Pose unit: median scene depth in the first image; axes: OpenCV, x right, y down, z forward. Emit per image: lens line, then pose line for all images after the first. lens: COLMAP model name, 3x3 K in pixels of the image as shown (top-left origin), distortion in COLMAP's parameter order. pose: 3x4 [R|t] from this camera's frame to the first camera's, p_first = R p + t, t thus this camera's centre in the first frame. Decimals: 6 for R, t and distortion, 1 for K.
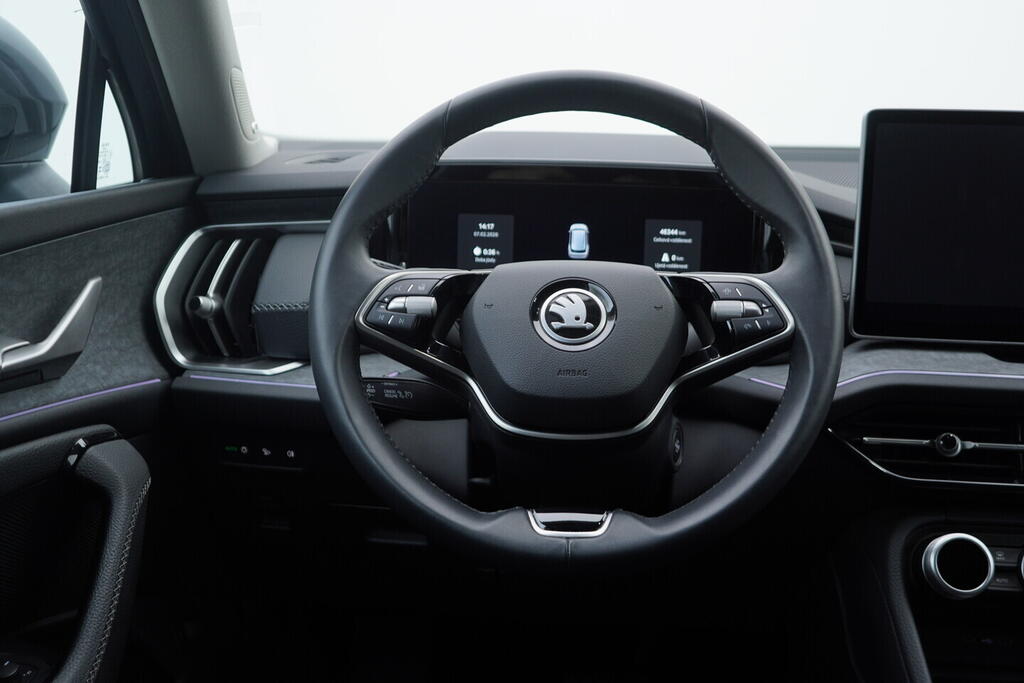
lens RADIAL K [[1037.3, 0, 510.4], [0, 1037.3, 341.9], [0, 0, 1]] dist [0.011289, 0.000000]
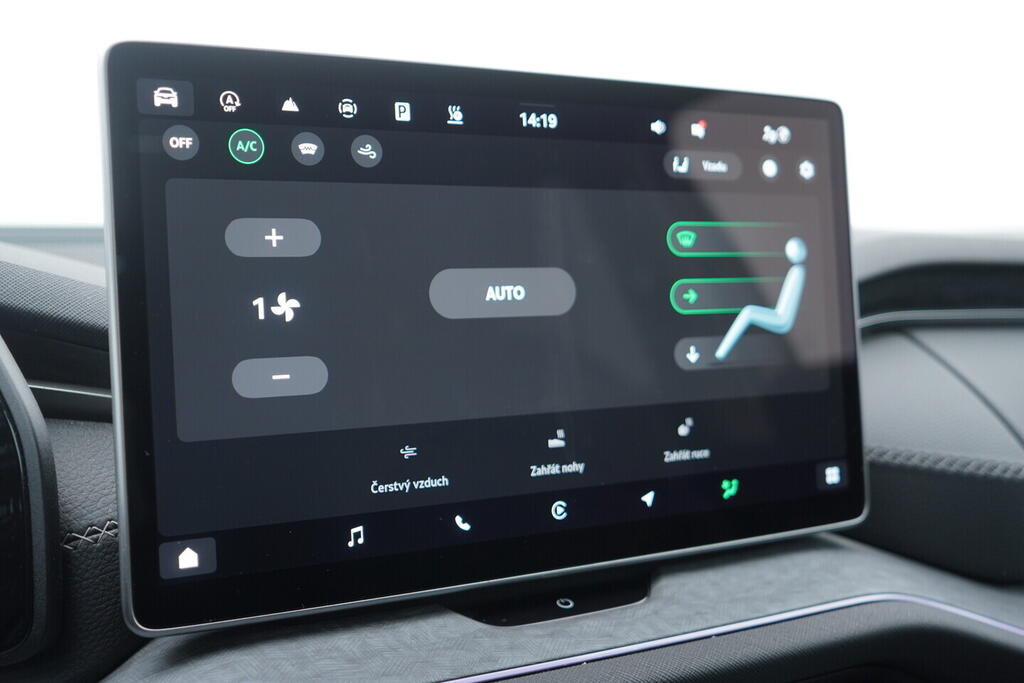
lens RADIAL K [[1037.3, 0, 511.1], [0, 1037.3, 342.3], [0, 0, 1]] dist [0.011289, 0.000000]
pose [[0.772058, -0.056191, 0.633063, 0.197037], [0.143982, 0.985650, -0.088108, -0.053698], [-0.619027, 0.159174, 0.769070, 0.594046]]
